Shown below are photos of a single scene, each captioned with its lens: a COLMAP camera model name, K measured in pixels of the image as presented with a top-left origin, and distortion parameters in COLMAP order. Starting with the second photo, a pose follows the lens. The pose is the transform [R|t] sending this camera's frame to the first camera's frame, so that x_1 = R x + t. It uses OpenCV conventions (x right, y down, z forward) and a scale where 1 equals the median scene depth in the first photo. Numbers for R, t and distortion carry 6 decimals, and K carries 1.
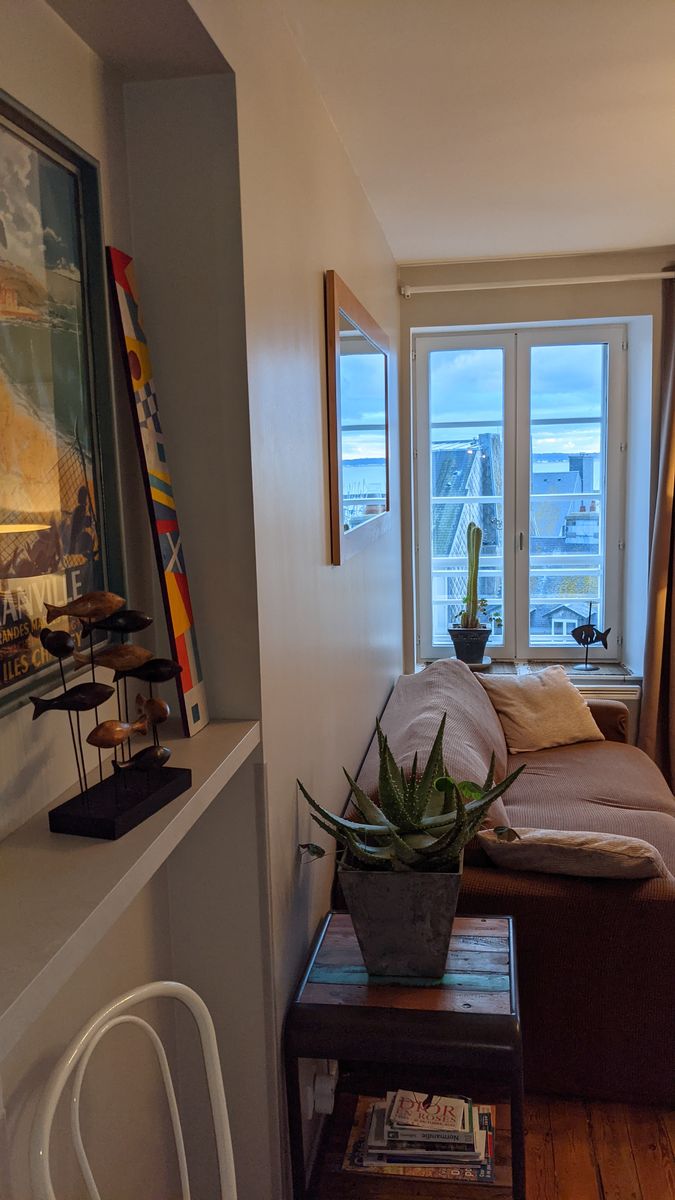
lens RADIAL K [[918.6, 0, 337.5], [0, 918.6, 600.0], [0, 0, 1]] dist [-0.008869, -0.006451]
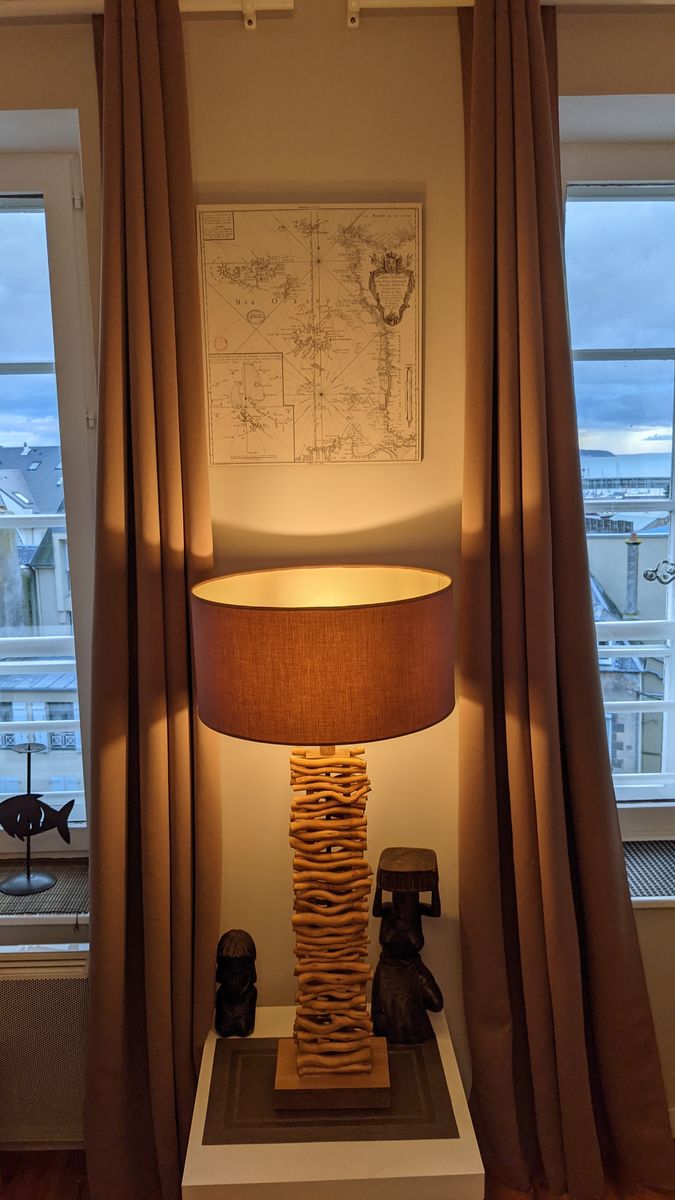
lens RADIAL K [[905.7, 0, 337.4], [0, 905.7, 621.0], [0, 0, 1]] dist [-0.005166, -0.003108]
pose [[0.987373, -0.015610, 0.157640, 0.406784], [0.013959, 0.999836, 0.011576, -0.075488], [-0.157795, -0.009229, 0.987429, 0.579556]]
